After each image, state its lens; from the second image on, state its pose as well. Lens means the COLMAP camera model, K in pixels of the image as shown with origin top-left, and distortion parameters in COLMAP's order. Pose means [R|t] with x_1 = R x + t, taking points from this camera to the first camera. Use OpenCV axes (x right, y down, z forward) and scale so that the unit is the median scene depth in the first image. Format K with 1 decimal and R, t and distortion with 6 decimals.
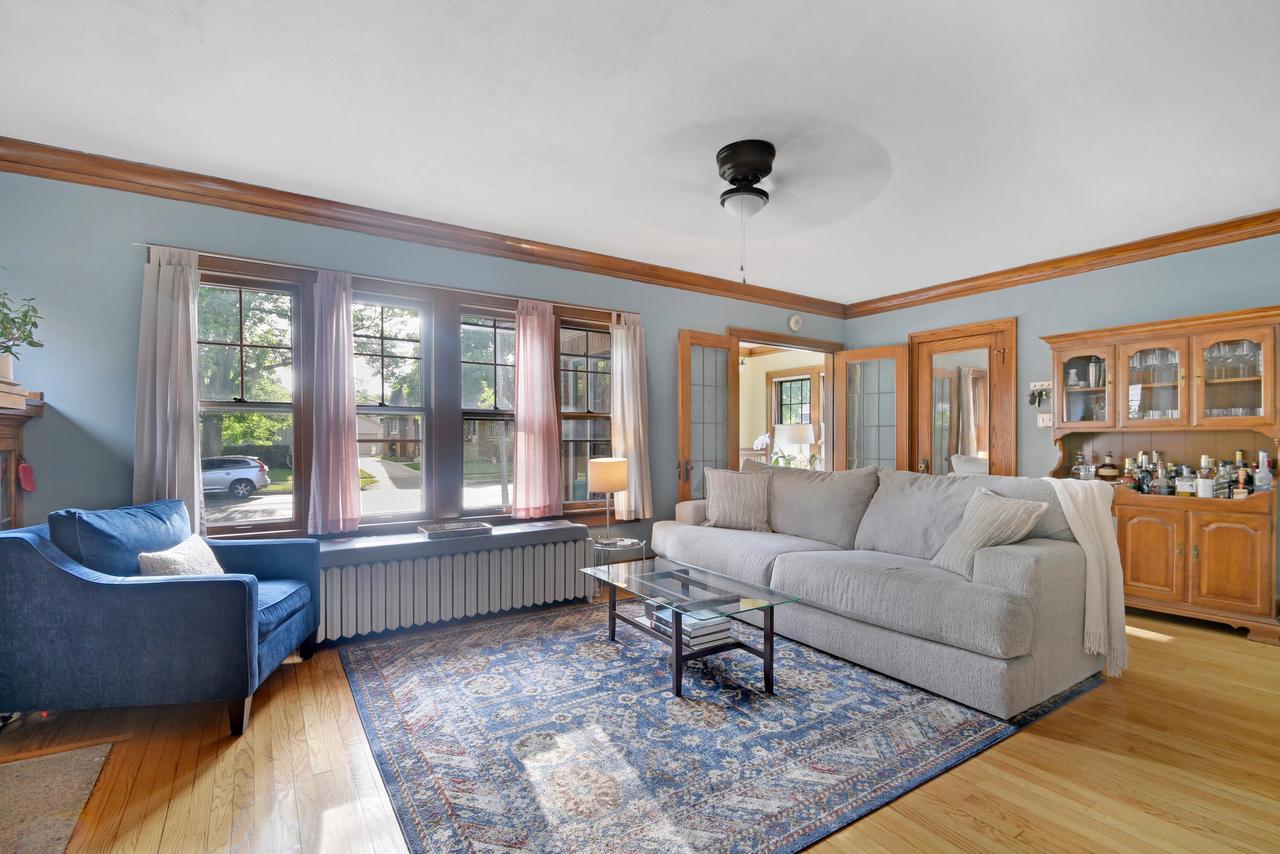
lens RADIAL K [[581.0, 0, 631.7], [0, 581.0, 442.9], [0, 0, 1]] dist [0.002145, -0.000029]
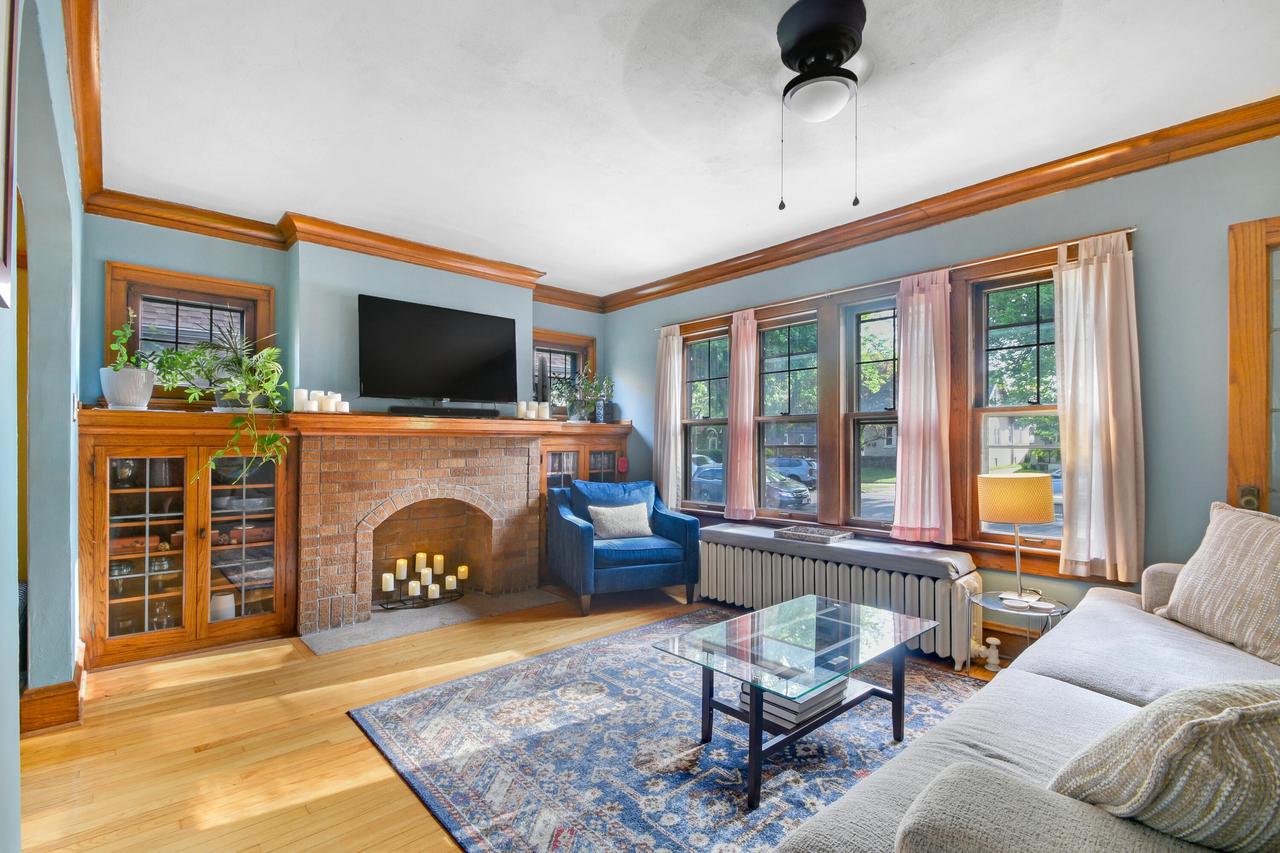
lens RADIAL K [[581.0, 0, 631.7], [0, 581.0, 442.4], [0, 0, 1]] dist [0.002145, -0.000029]
pose [[0.155904, -0.004166, -0.987763, 1.030186], [-0.005270, 0.999973, -0.005049, -0.006514], [0.987758, 0.005992, 0.155878, 0.845550]]
